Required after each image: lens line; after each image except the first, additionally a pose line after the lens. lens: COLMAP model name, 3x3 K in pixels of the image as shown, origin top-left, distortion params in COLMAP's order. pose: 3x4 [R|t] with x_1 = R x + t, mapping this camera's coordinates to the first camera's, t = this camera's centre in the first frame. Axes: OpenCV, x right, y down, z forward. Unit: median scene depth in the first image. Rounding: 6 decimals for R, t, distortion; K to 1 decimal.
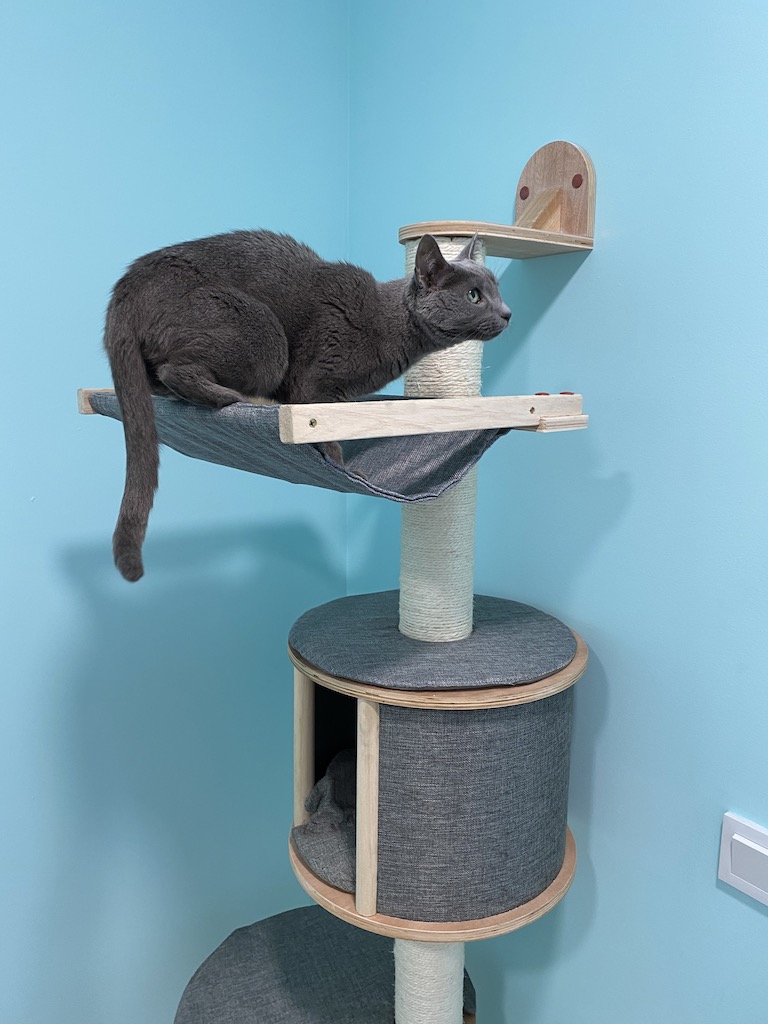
lens RADIAL K [[784.8, 0, 394.7], [0, 784.8, 511.9], [0, 0, 1]] dist [0.035041, -0.015288]
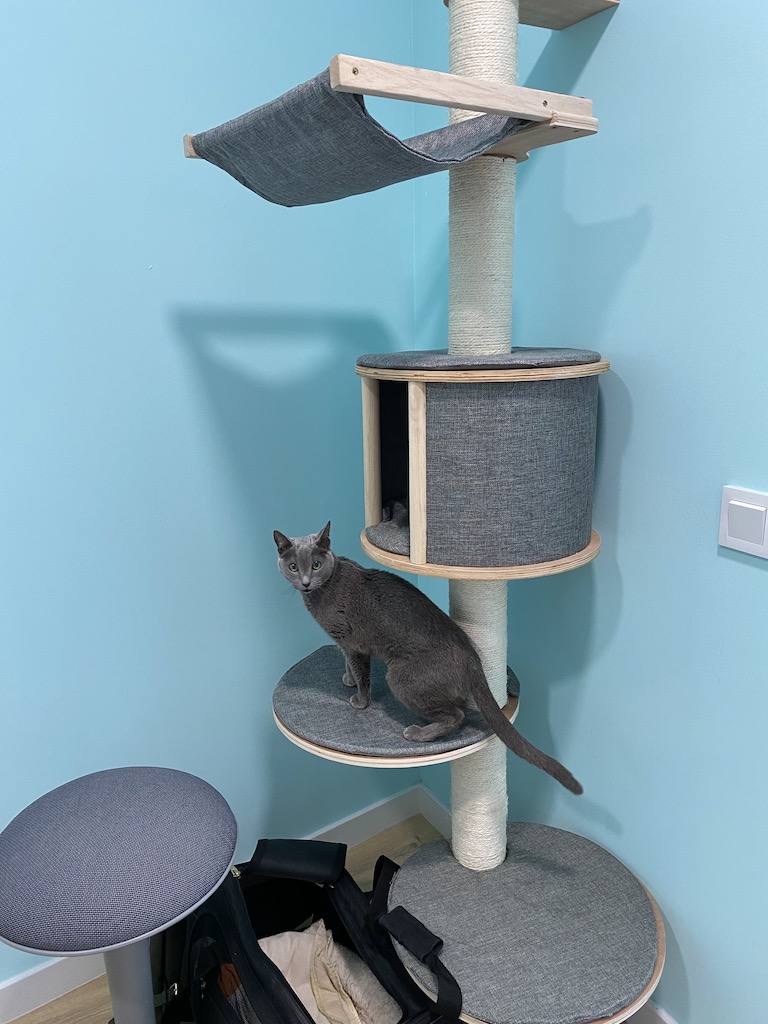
lens RADIAL K [[784.8, 0, 374.1], [0, 784.8, 518.5], [0, 0, 1]] dist [0.035041, -0.015288]
pose [[0.988683, -0.000591, -0.150021, 0.083054], [0.010707, 0.997720, 0.066629, 0.357240], [0.149640, -0.067481, 0.986435, -0.239460]]
